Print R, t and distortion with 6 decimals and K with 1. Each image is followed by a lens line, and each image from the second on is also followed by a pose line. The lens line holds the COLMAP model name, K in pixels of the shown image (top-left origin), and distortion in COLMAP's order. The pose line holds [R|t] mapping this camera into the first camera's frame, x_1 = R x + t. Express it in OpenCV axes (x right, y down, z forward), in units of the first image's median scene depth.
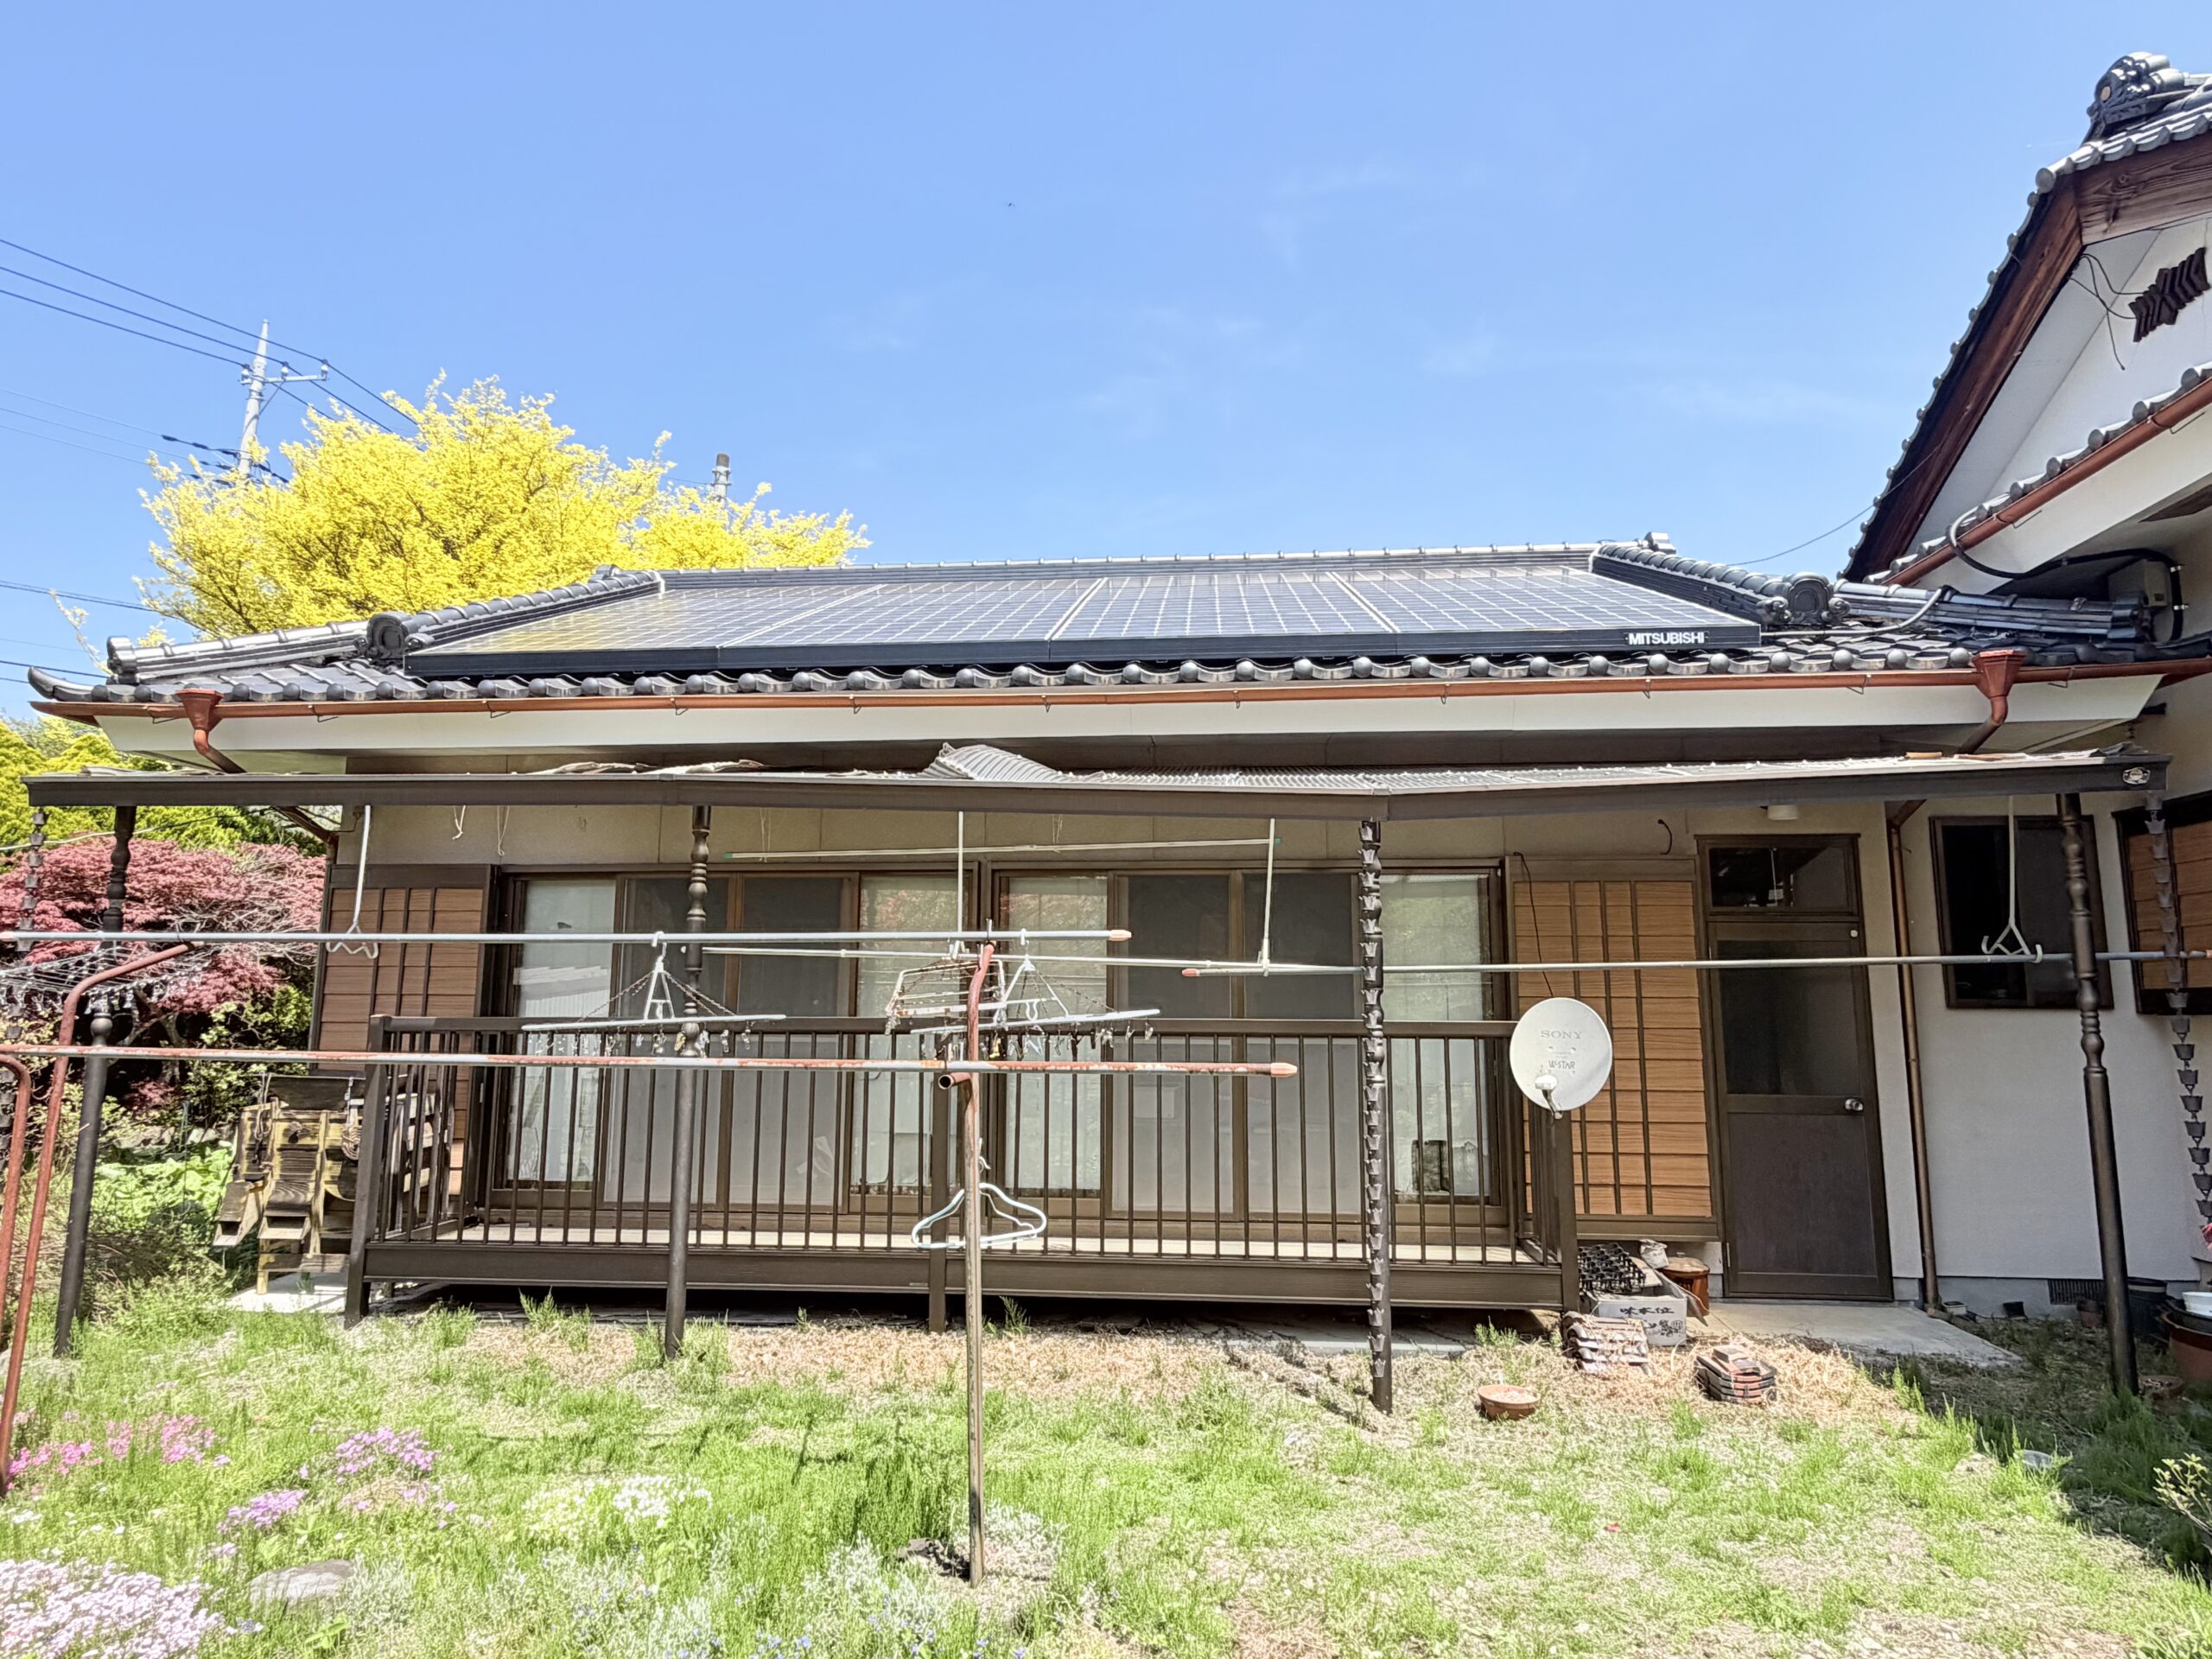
lens RADIAL K [[1285.7, 0, 1096.6], [0, 1285.7, 838.0], [0, 0, 1]] dist [0.000432, 0.001048]
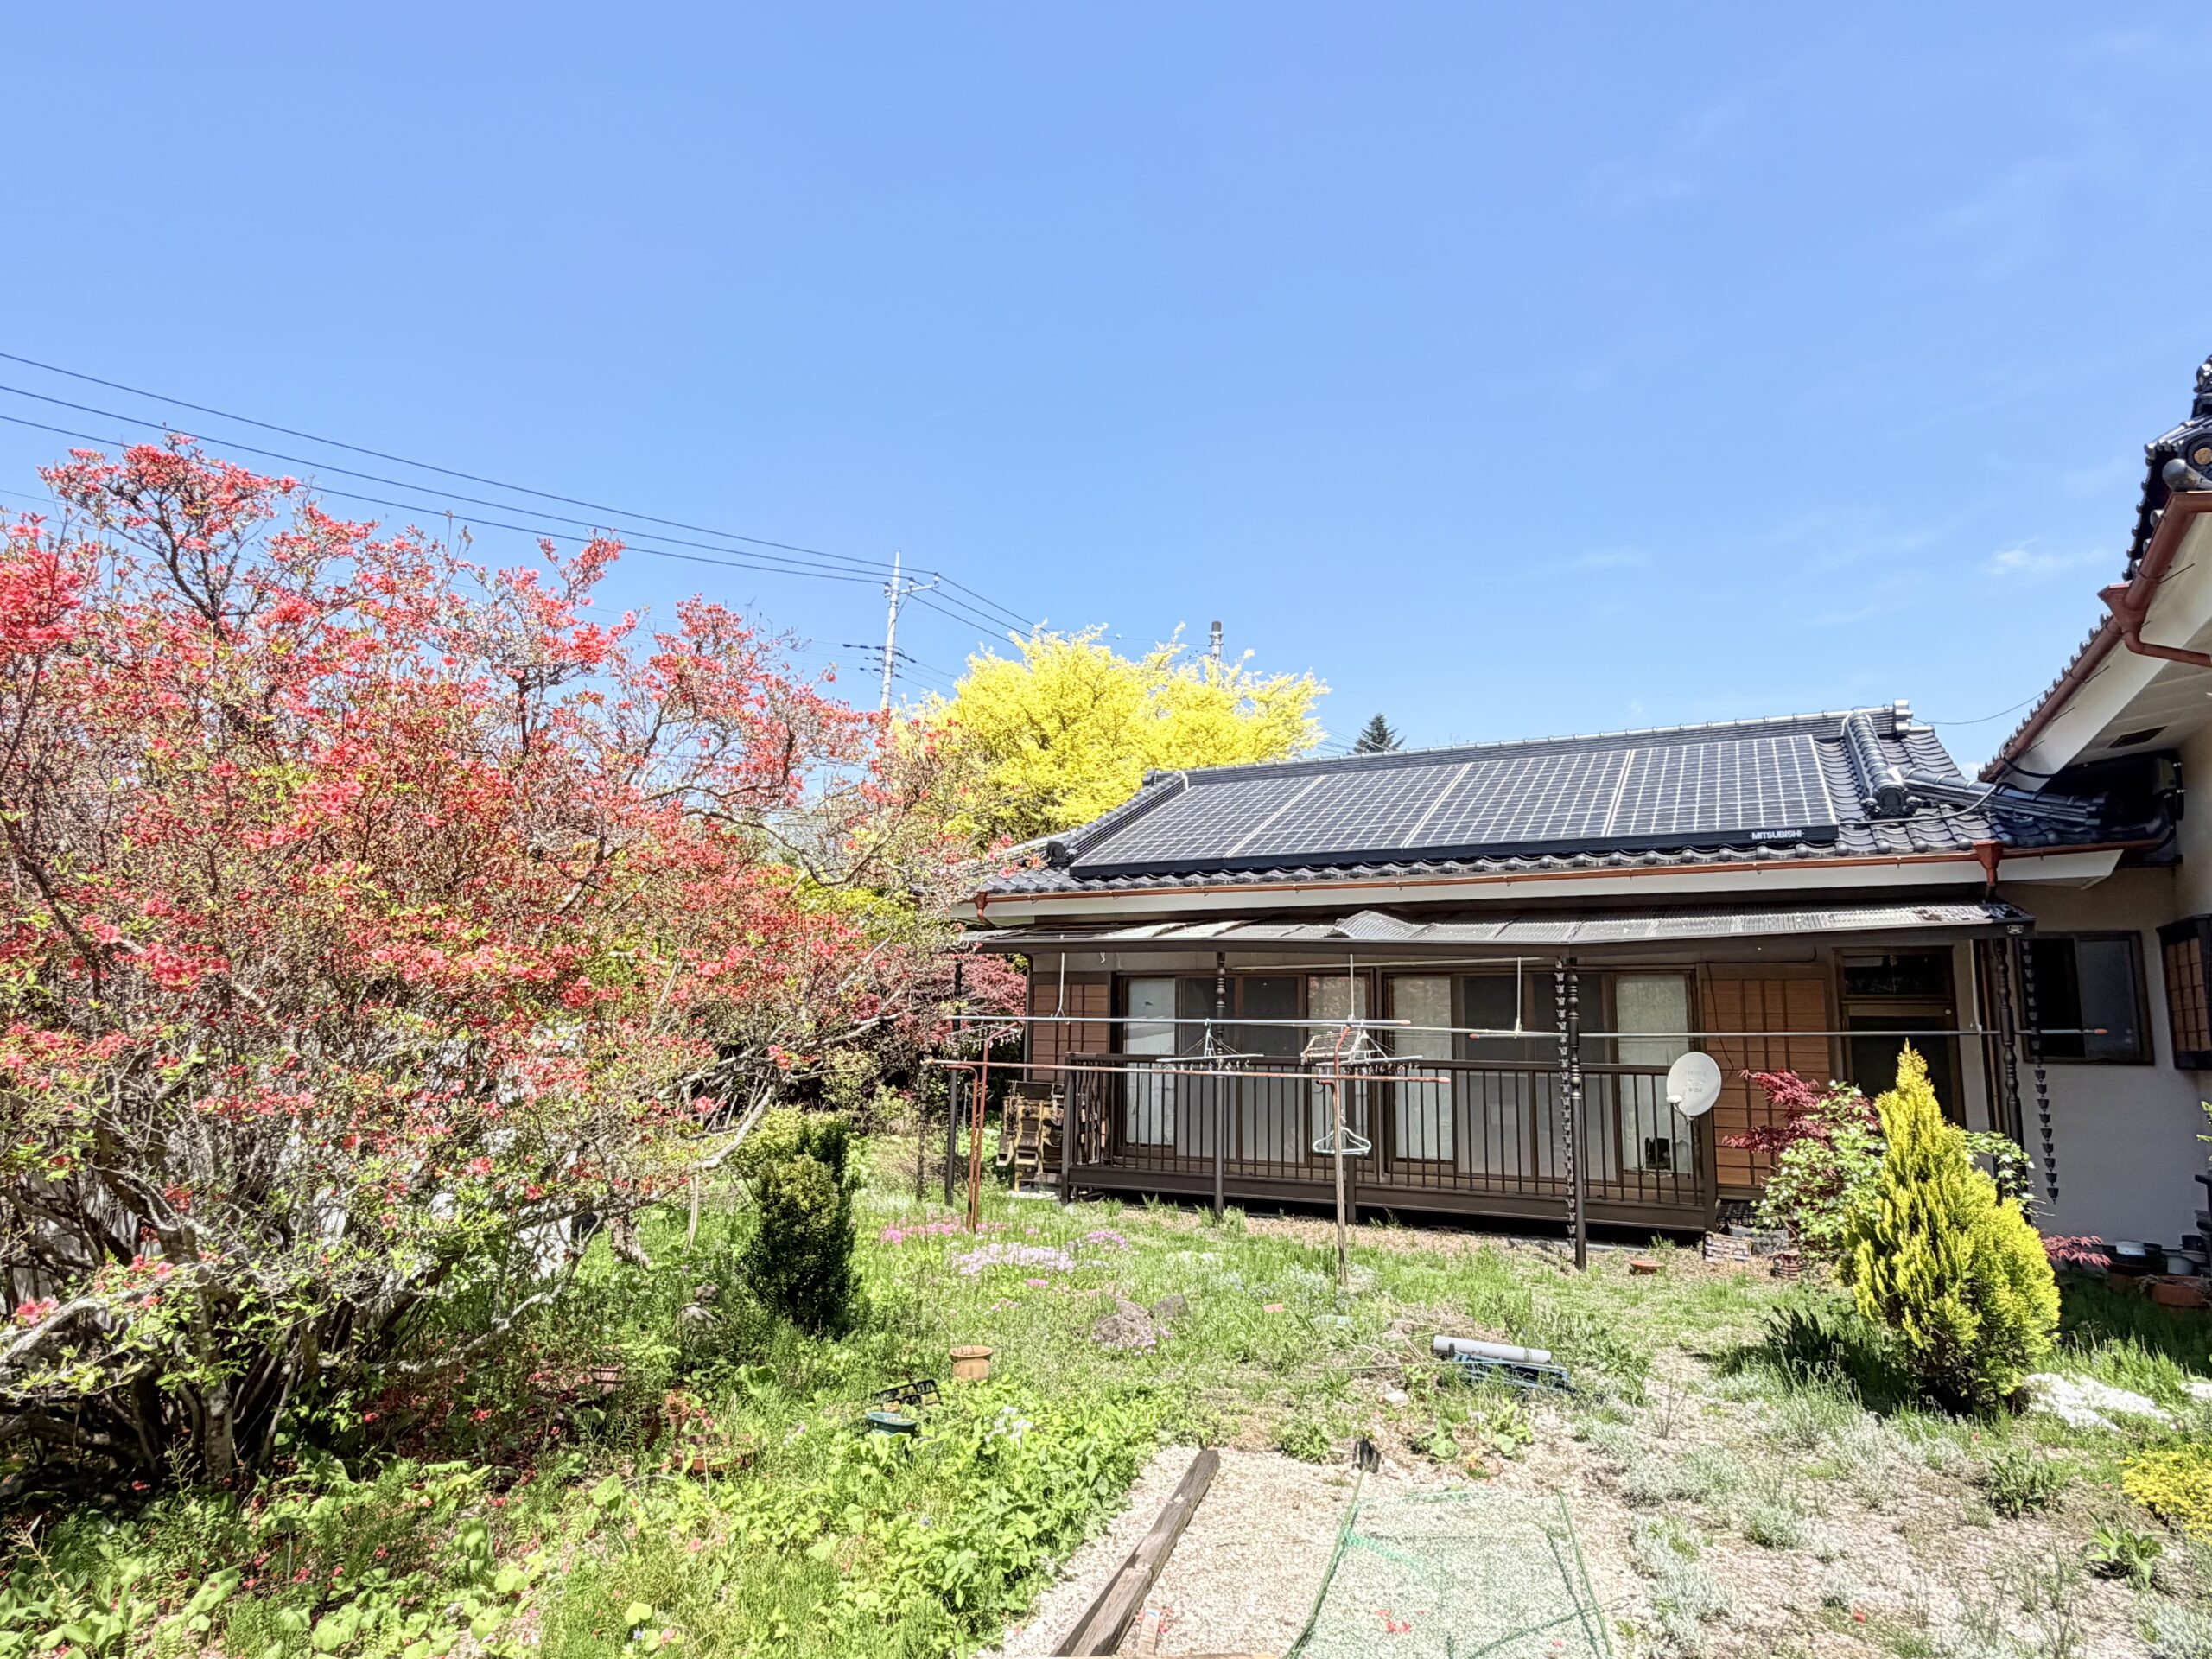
lens RADIAL K [[1285.7, 0, 1096.6], [0, 1285.7, 838.0], [0, 0, 1]] dist [0.000432, 0.001048]
pose [[0.926903, -0.047958, -0.372225, 0.232785], [0.037173, 0.998657, -0.036100, -0.116532], [0.373456, 0.019625, 0.927440, -0.812845]]
